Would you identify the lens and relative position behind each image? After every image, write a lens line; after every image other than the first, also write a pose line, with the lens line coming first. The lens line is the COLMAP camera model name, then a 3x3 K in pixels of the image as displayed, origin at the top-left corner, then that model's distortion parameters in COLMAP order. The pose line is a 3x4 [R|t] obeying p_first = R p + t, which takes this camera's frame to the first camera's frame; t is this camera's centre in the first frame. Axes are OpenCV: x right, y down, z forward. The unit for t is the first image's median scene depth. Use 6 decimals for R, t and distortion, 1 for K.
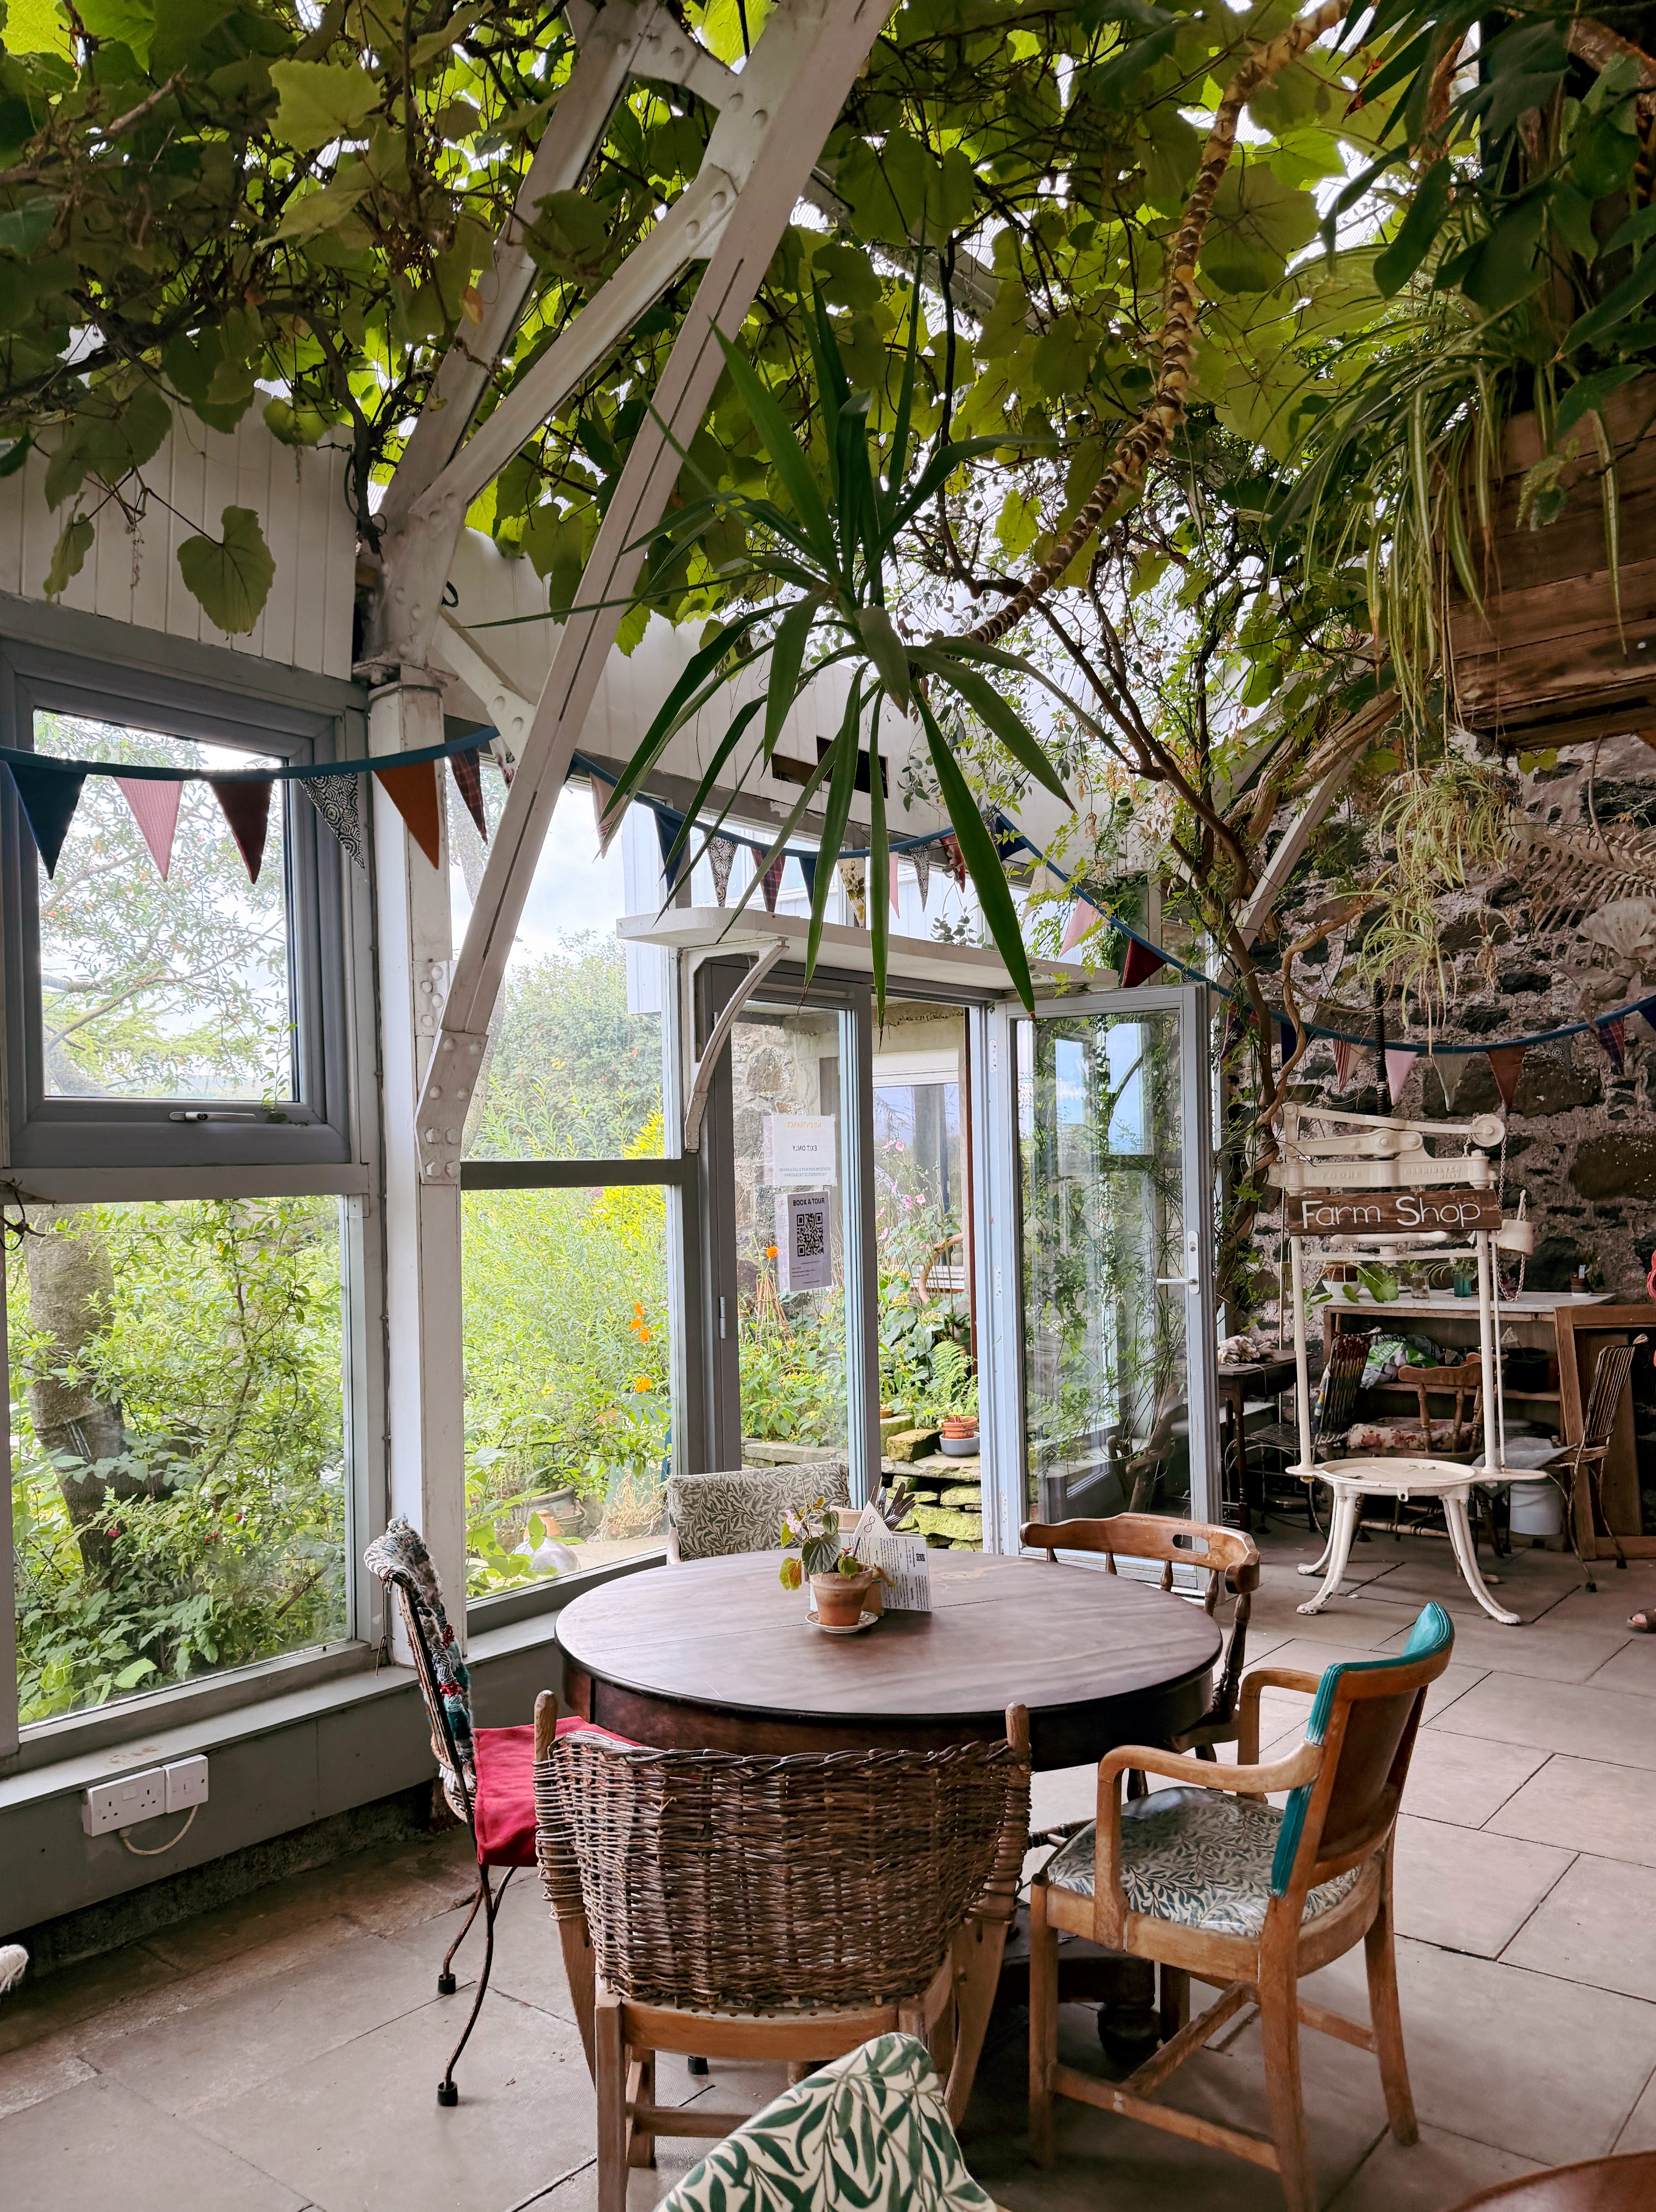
lens RADIAL K [[1634.6, 0, 785.6], [0, 1634.6, 1186.5], [0, 0, 1]] dist [0.173950, -0.278130]
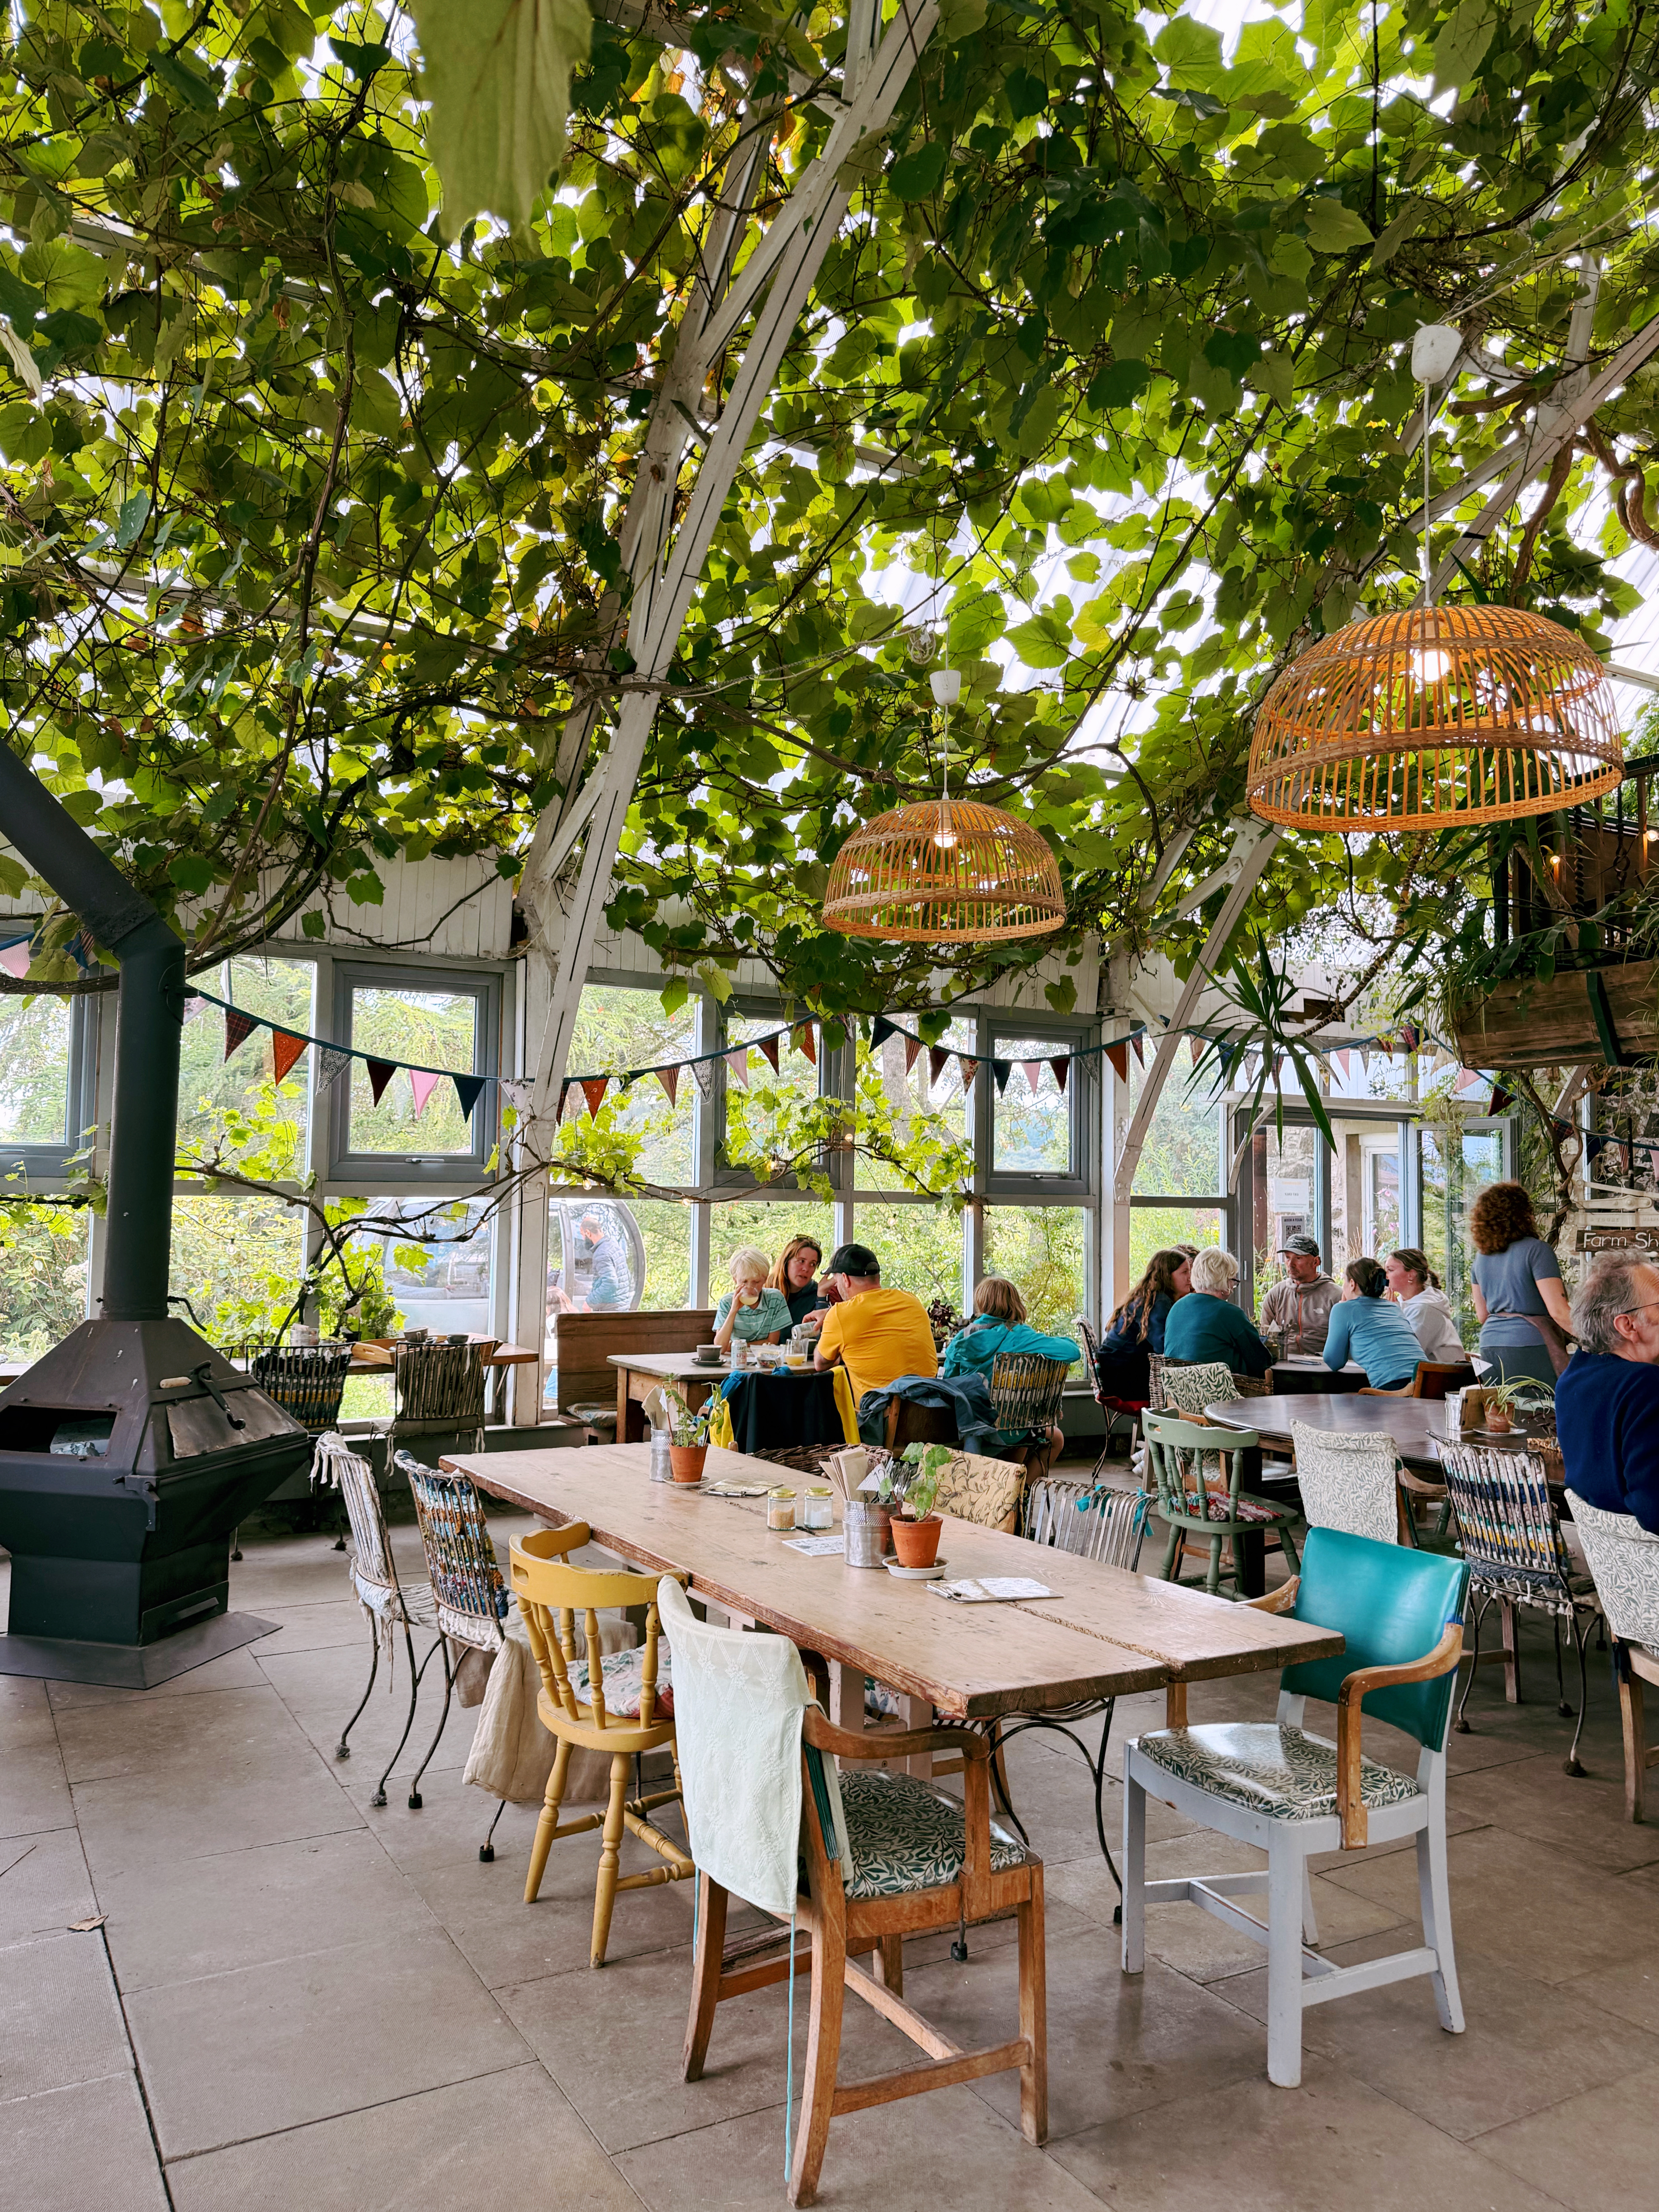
lens RADIAL K [[1552.3, 0, 800.2], [0, 1552.3, 1101.3], [0, 0, 1]] dist [0.059764, -0.080304]
pose [[0.926696, 0.014445, -0.375534, 0.153064], [-0.039960, 0.997384, -0.060244, 0.002879], [0.373681, 0.070834, 0.924849, -0.946396]]
